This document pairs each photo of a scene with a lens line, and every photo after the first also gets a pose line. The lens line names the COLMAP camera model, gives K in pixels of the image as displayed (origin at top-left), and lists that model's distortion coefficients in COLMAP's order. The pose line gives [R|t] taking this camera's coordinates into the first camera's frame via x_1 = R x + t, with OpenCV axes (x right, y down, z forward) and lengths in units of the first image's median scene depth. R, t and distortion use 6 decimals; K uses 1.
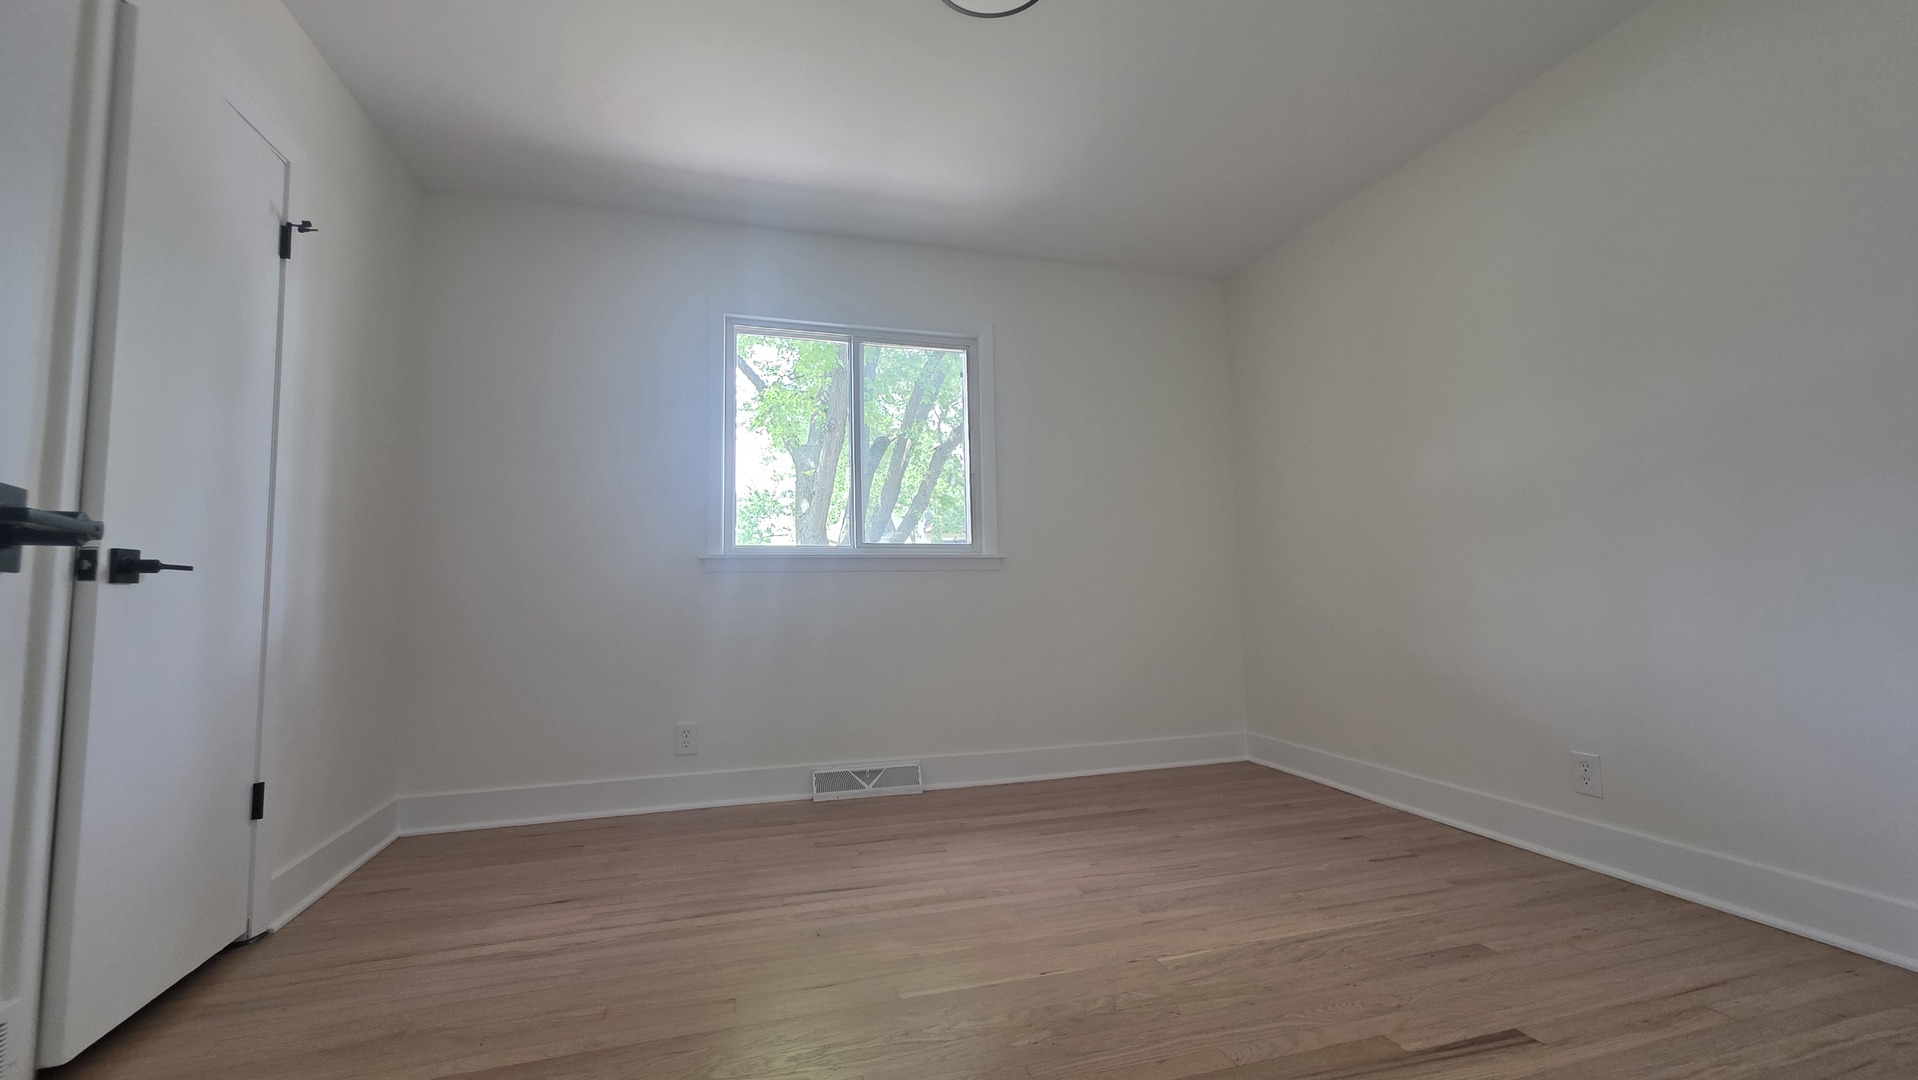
lens RADIAL K [[763.7, 0, 961.8], [0, 763.7, 539.4], [0, 0, 1]] dist [-0.000434, -0.001323]
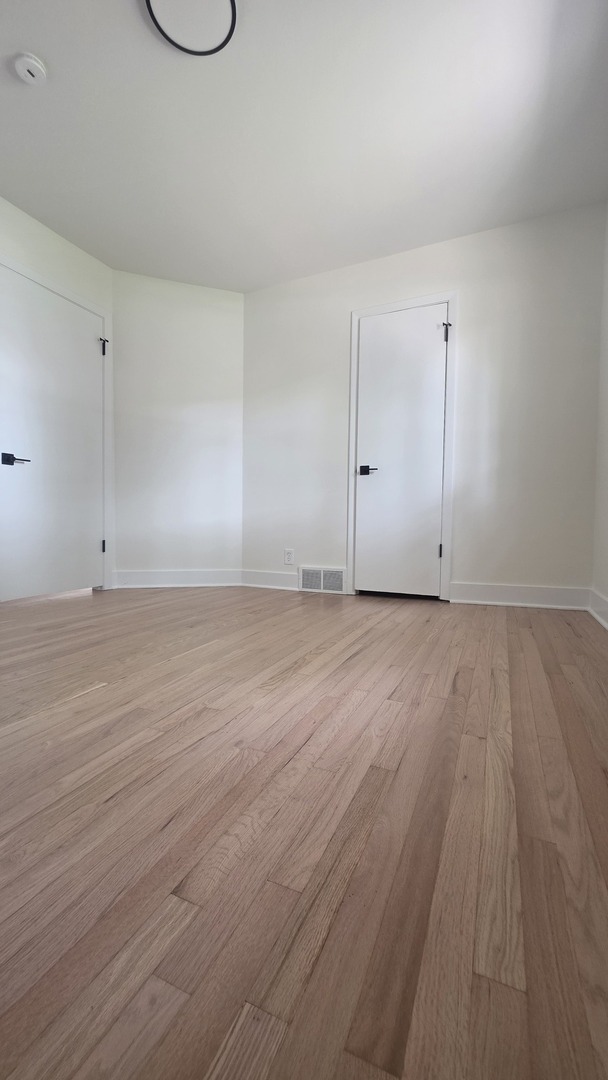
lens RADIAL K [[430.0, 0, 308.3], [0, 430.0, 539.1], [0, 0, 1]] dist [-0.000434, -0.001323]
pose [[-0.649996, 0.042810, -0.758731, 0.495107], [0.063008, 0.998010, 0.002333, 0.239758], [0.757321, -0.046289, -0.651400, 1.474411]]
